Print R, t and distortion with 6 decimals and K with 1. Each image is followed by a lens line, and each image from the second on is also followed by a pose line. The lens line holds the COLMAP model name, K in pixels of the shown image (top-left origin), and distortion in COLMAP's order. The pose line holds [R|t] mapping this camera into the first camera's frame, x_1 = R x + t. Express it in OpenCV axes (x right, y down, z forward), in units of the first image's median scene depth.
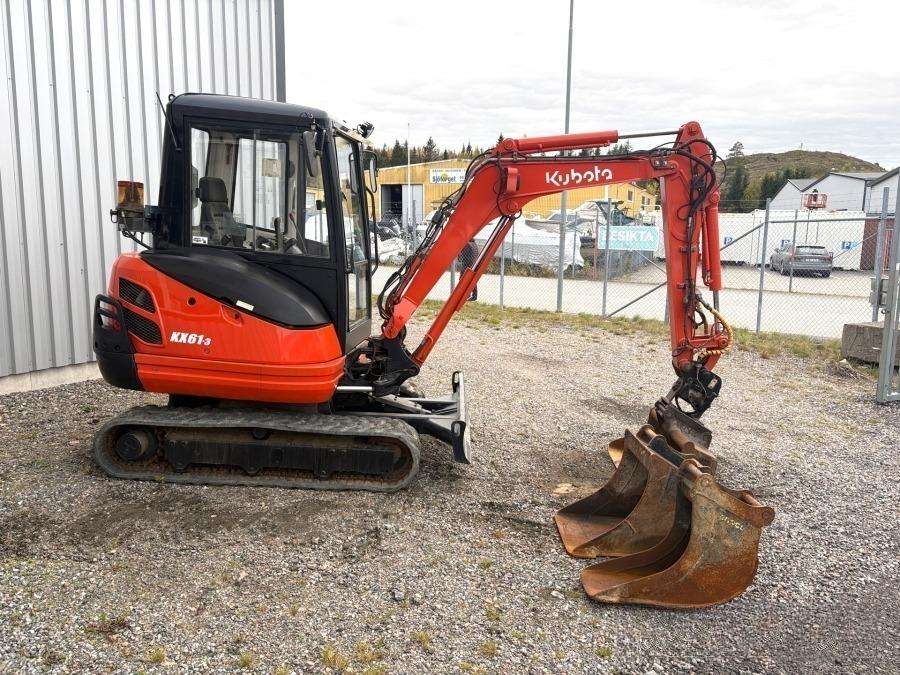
lens RADIAL K [[684.7, 0, 451.8], [0, 684.7, 335.1], [0, 0, 1]] dist [0.041132, -0.040950]
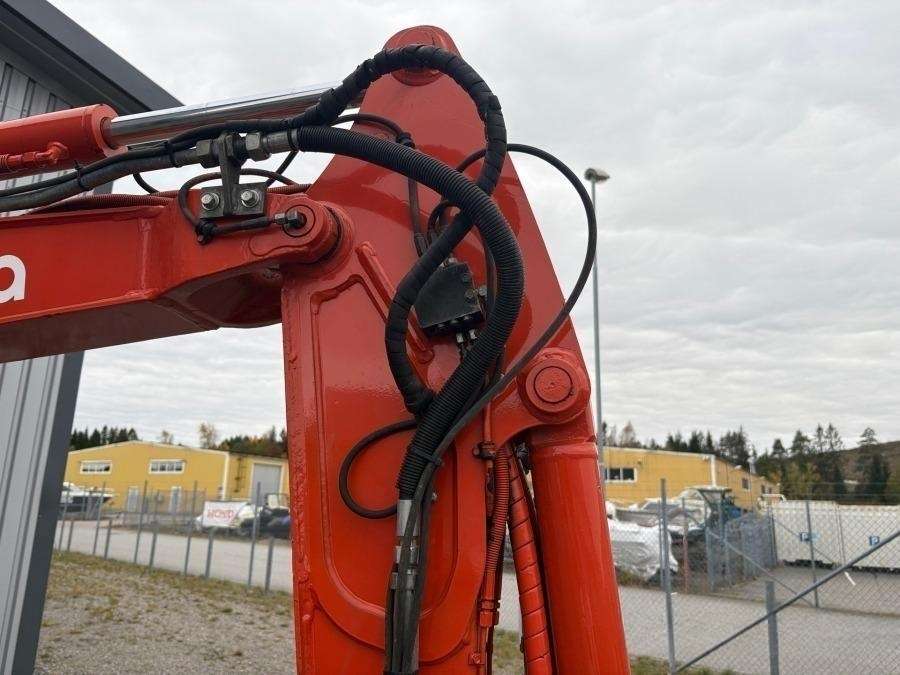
lens RADIAL K [[684.7, 0, 452.3], [0, 684.7, 346.0], [0, 0, 1]] dist [0.041132, -0.040950]
pose [[0.987083, -0.022059, -0.158687, 0.385205], [-0.040992, 0.922735, -0.383249, -0.143215], [0.154880, 0.384803, 0.909911, 0.842318]]
